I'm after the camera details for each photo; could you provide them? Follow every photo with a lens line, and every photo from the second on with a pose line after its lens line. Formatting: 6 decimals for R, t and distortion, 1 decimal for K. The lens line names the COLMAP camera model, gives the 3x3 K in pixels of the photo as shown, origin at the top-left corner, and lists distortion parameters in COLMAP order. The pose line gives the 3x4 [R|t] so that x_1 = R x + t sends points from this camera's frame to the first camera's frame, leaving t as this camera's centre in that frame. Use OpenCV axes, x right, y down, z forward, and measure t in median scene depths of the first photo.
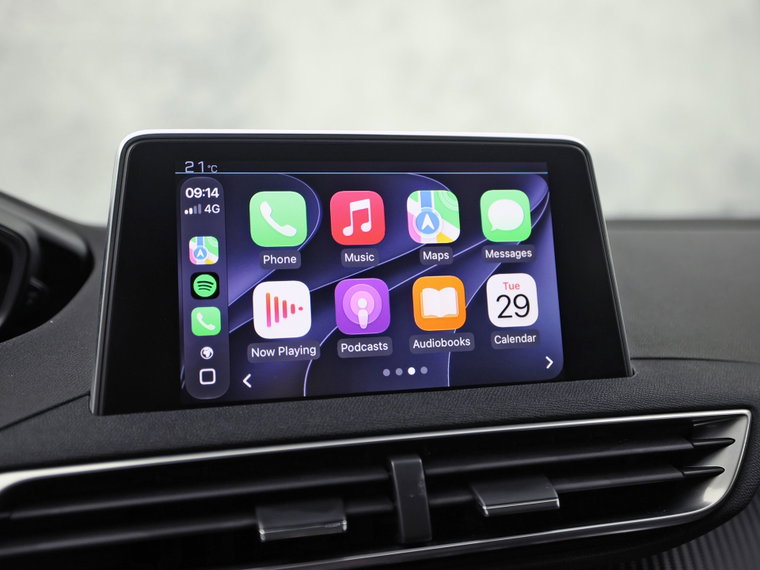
lens RADIAL K [[701.7, 0, 377.0], [0, 701.7, 286.7], [0, 0, 1]] dist [0.010546, 0.000000]
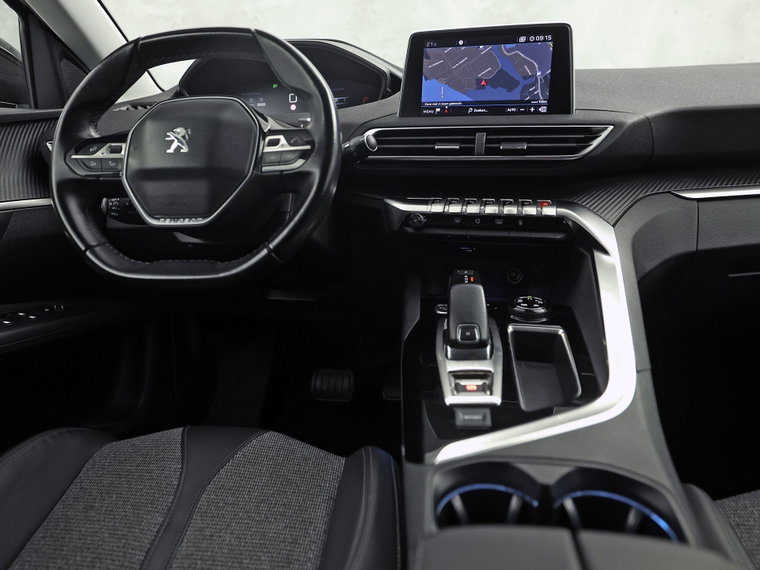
lens RADIAL K [[489.1, 0, 379.7], [0, 489.1, 278.0], [0, 0, 1]] dist [-0.027444, 0.020655]
pose [[0.874783, 0.155862, -0.458761, 0.782125], [-0.033566, 0.964066, 0.263533, 0.312789], [0.483350, -0.215135, 0.848581, -1.330394]]
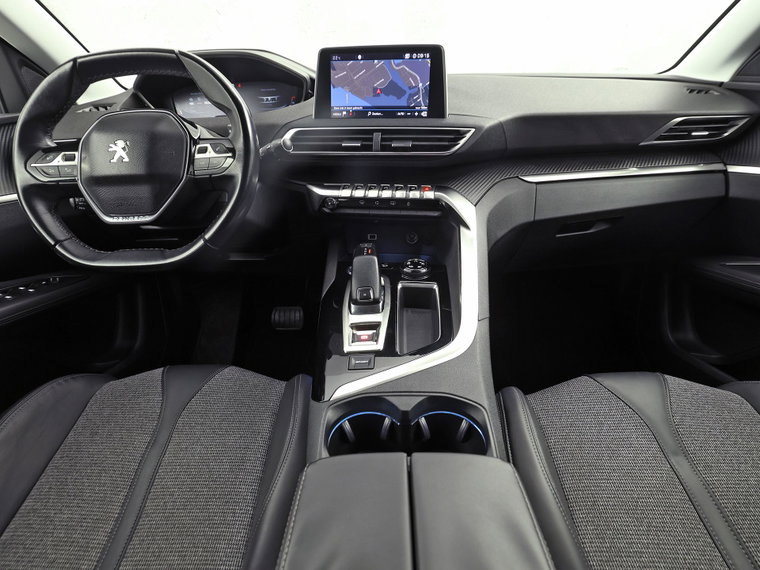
lens RADIAL K [[361.3, 0, 378.6], [0, 361.3, 278.7], [0, 0, 1]] dist [-0.046040, 0.011714]
pose [[0.926231, 0.182302, -0.329942, 0.920226], [-0.032407, 0.910549, 0.412130, 0.151693], [0.375560, -0.371035, 0.849287, -1.164156]]
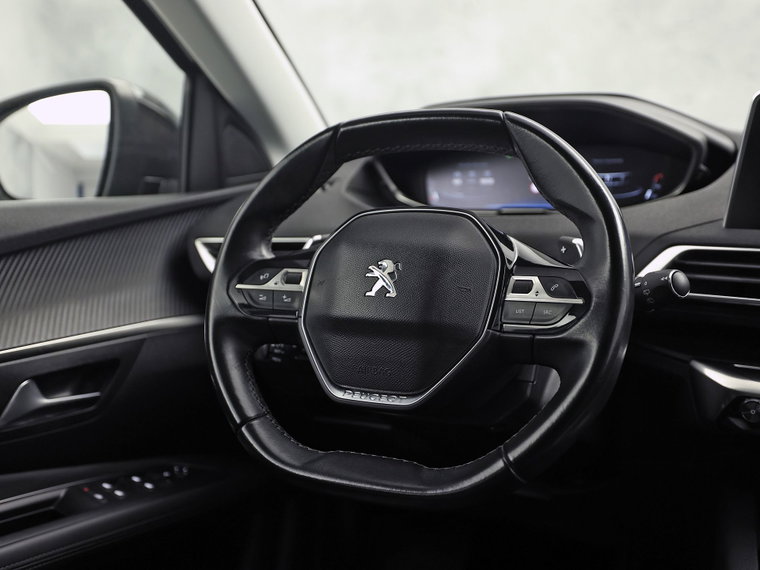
lens RADIAL K [[799.1, 0, 380.0], [0, 799.1, 280.6], [0, 0, 1]] dist [0.025470, 0.000000]
pose [[0.676838, 0.134280, -0.723781, 0.675694], [-0.044670, 0.988902, 0.141694, 0.037388], [0.734775, -0.063573, 0.675325, -1.421768]]
